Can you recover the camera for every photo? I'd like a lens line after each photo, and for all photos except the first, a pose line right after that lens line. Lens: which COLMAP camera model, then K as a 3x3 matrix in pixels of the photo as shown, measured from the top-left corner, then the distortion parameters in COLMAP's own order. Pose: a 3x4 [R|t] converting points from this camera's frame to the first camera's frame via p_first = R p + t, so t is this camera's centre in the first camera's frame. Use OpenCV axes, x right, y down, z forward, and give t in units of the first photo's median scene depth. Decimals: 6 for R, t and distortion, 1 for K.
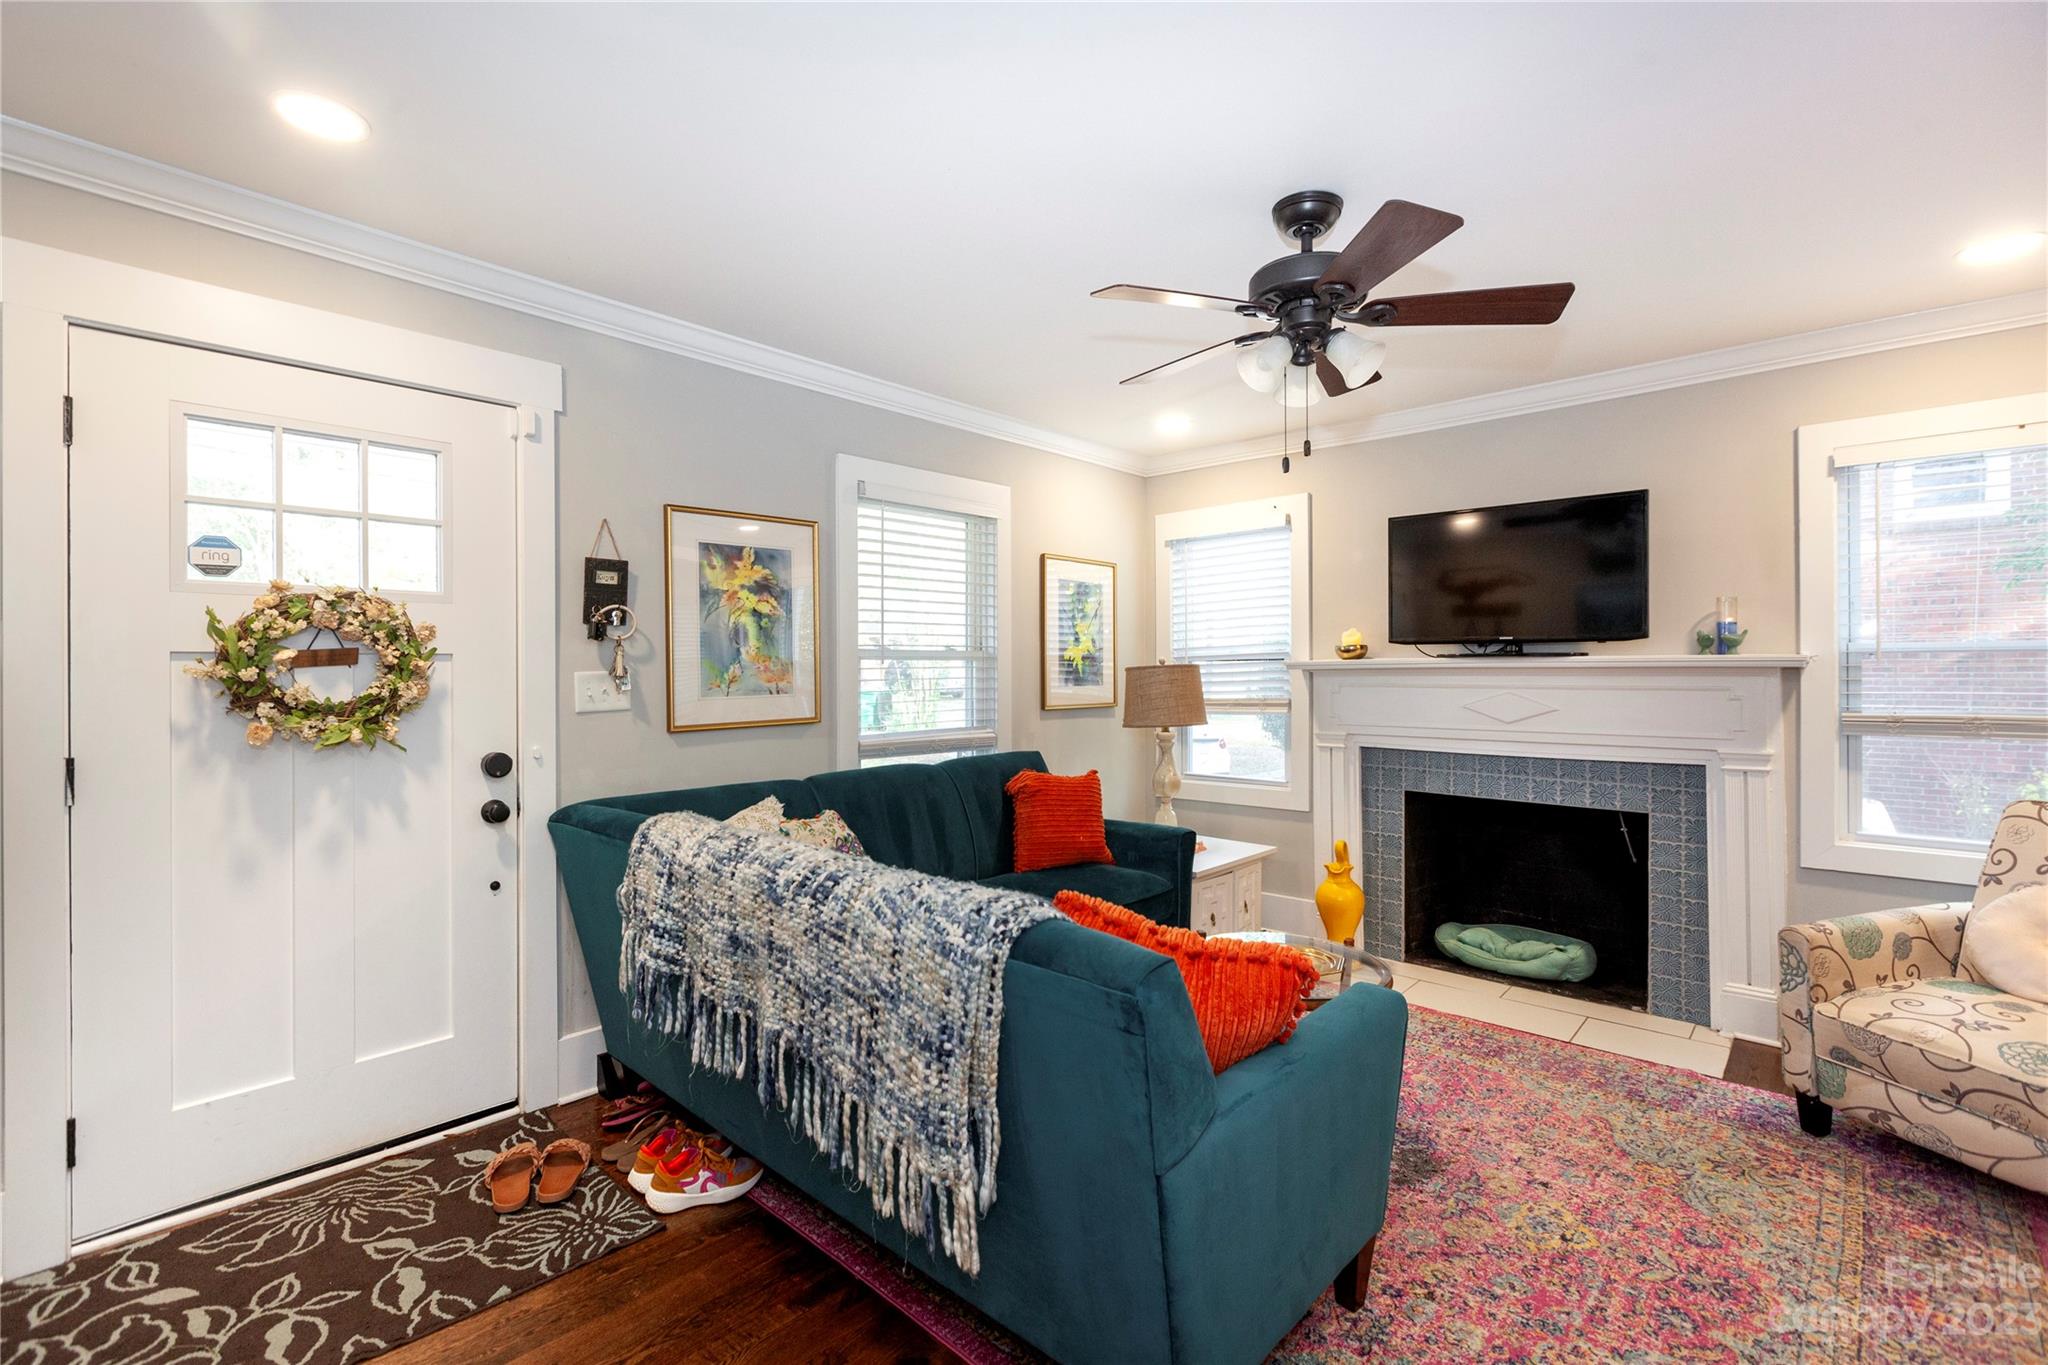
lens RADIAL K [[917.2, 0, 1008.8], [0, 917.2, 668.7], [0, 0, 1]] dist [-0.002464, -0.000946]
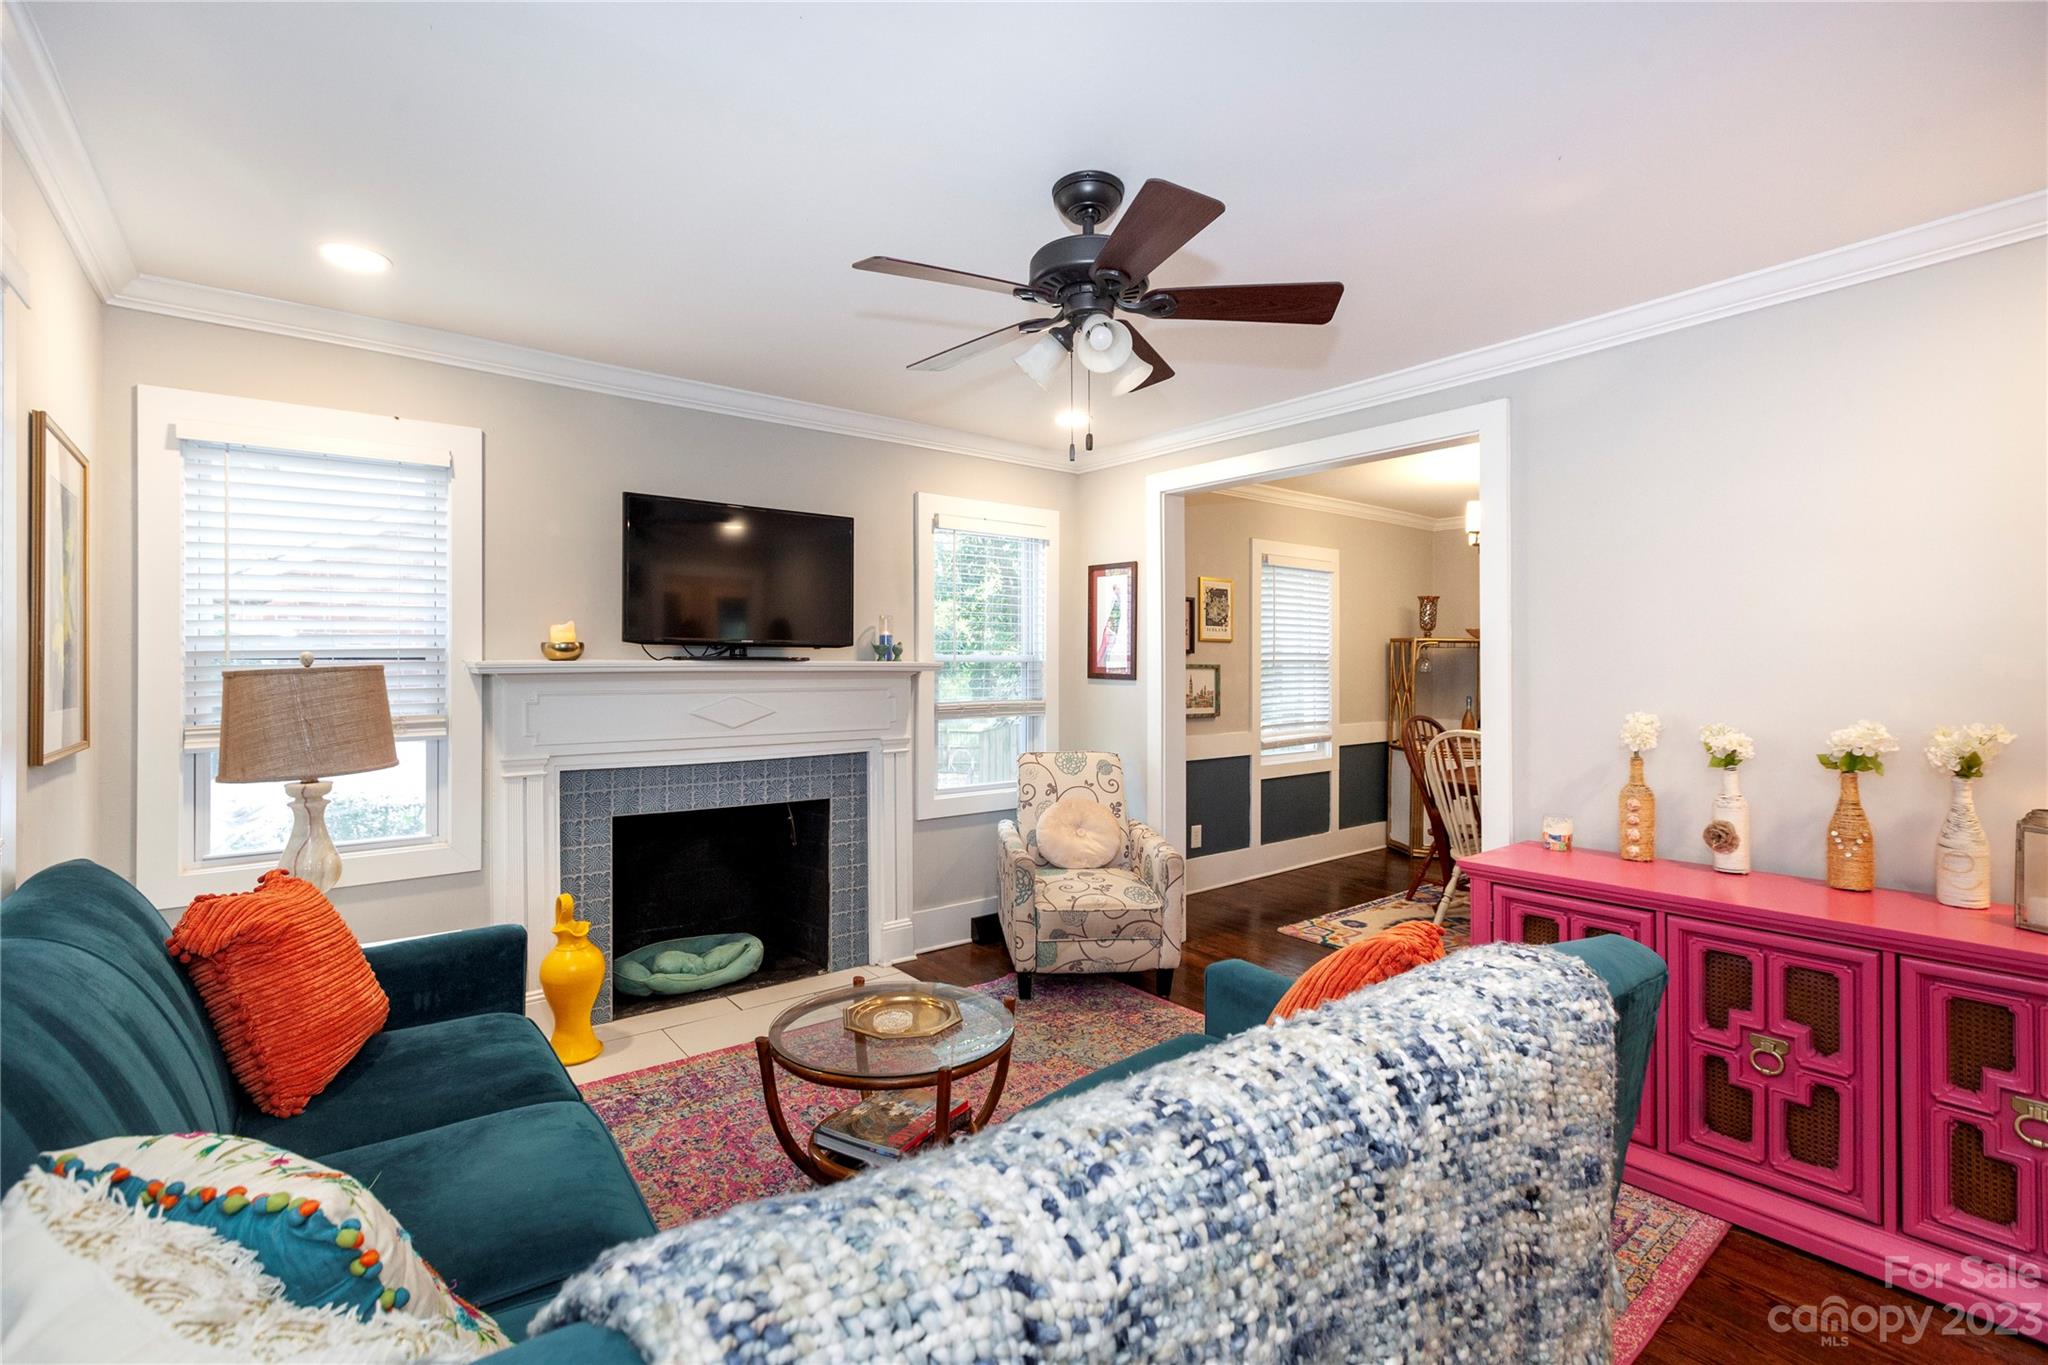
lens RADIAL K [[917.2, 0, 1008.8], [0, 917.2, 668.7], [0, 0, 1]] dist [-0.002464, -0.000946]
pose [[0.163122, 0.003047, 0.986601, -0.428882], [-0.000793, 0.999995, -0.002958, -0.001536], [-0.986606, -0.000300, 0.163124, 0.632505]]
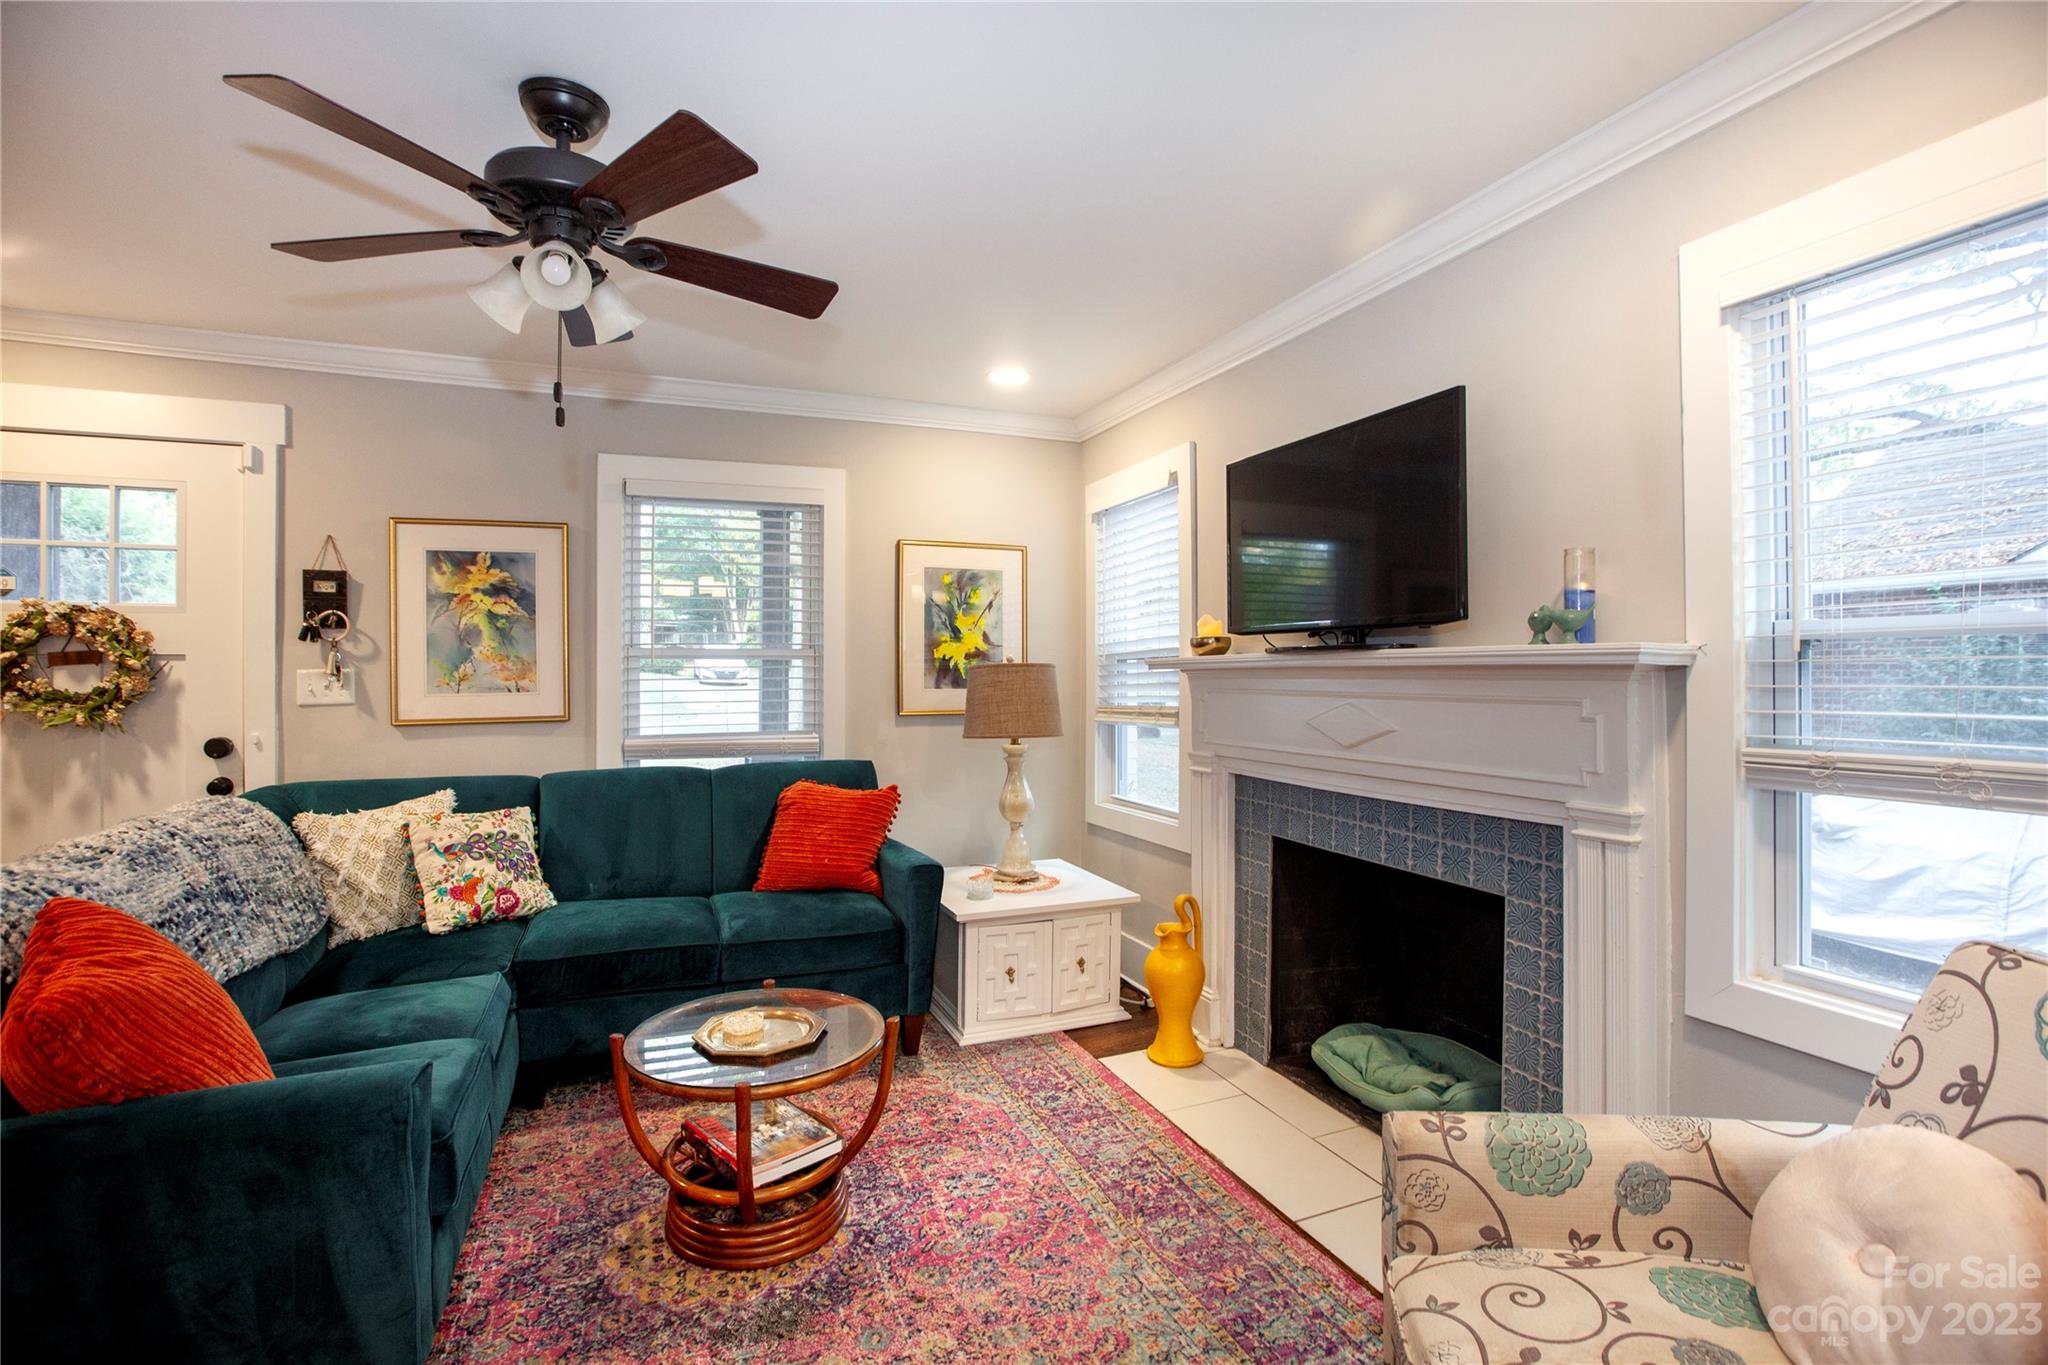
lens RADIAL K [[938.3, 0, 1011.0], [0, 938.3, 672.7], [0, 0, 1]] dist [-0.030477, 0.000620]
pose [[0.903786, 0.002255, -0.427980, 0.709089], [-0.001999, 0.999997, 0.001047, 0.003255], [0.427981, -0.000091, 0.903788, 0.293638]]
